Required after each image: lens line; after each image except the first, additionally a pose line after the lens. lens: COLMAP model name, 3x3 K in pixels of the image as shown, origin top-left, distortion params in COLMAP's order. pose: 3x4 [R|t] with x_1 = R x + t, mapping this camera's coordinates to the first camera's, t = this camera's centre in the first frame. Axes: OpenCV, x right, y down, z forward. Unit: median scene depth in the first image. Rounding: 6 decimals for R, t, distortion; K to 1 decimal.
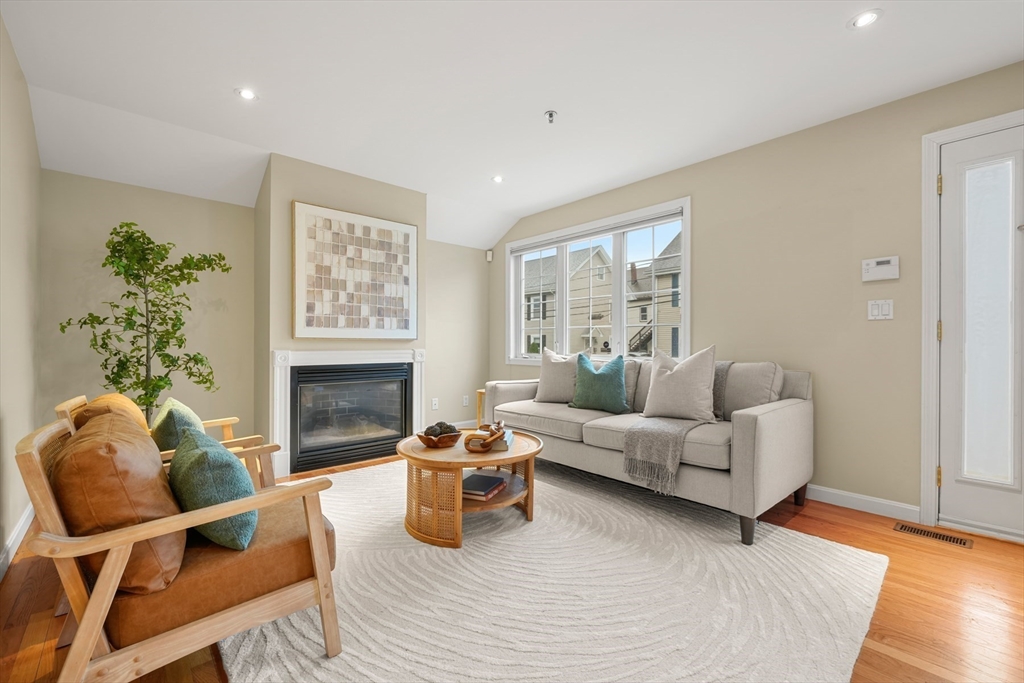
lens RADIAL K [[428.9, 0, 511.7], [0, 428.9, 343.4], [0, 0, 1]] dist [-0.001621, 0.000007]
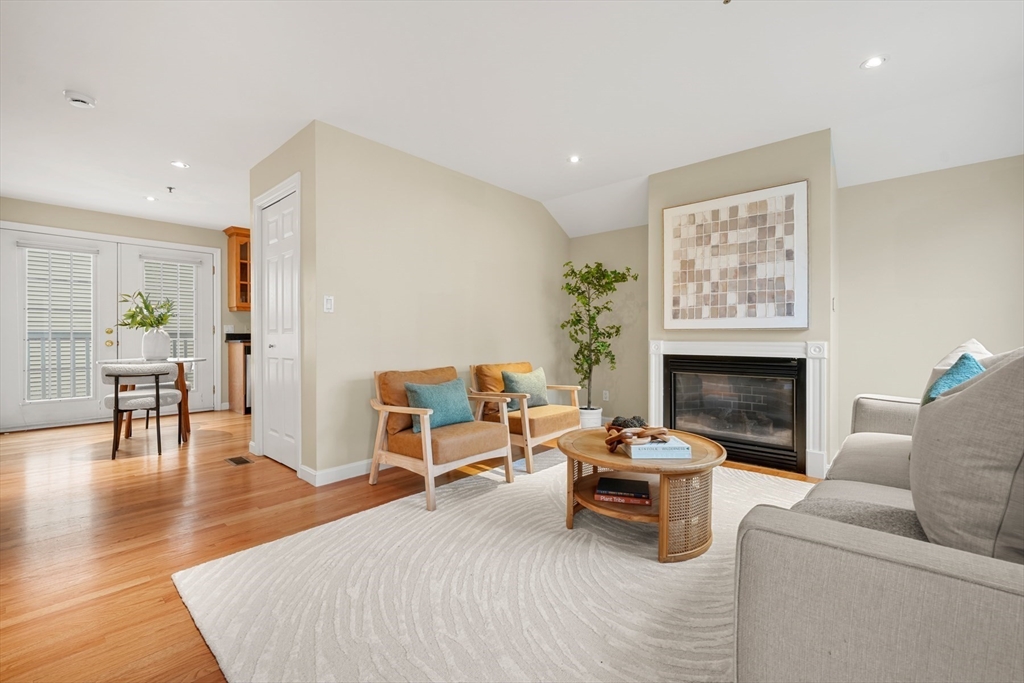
lens RADIAL K [[428.9, 0, 518.8], [0, 428.9, 337.6], [0, 0, 1]] dist [-0.001621, 0.000007]
pose [[0.115660, 0.003015, -0.993284, 0.521799], [0.002795, 0.999990, 0.003360, 0.003300], [0.993285, -0.003165, 0.115651, 0.437291]]
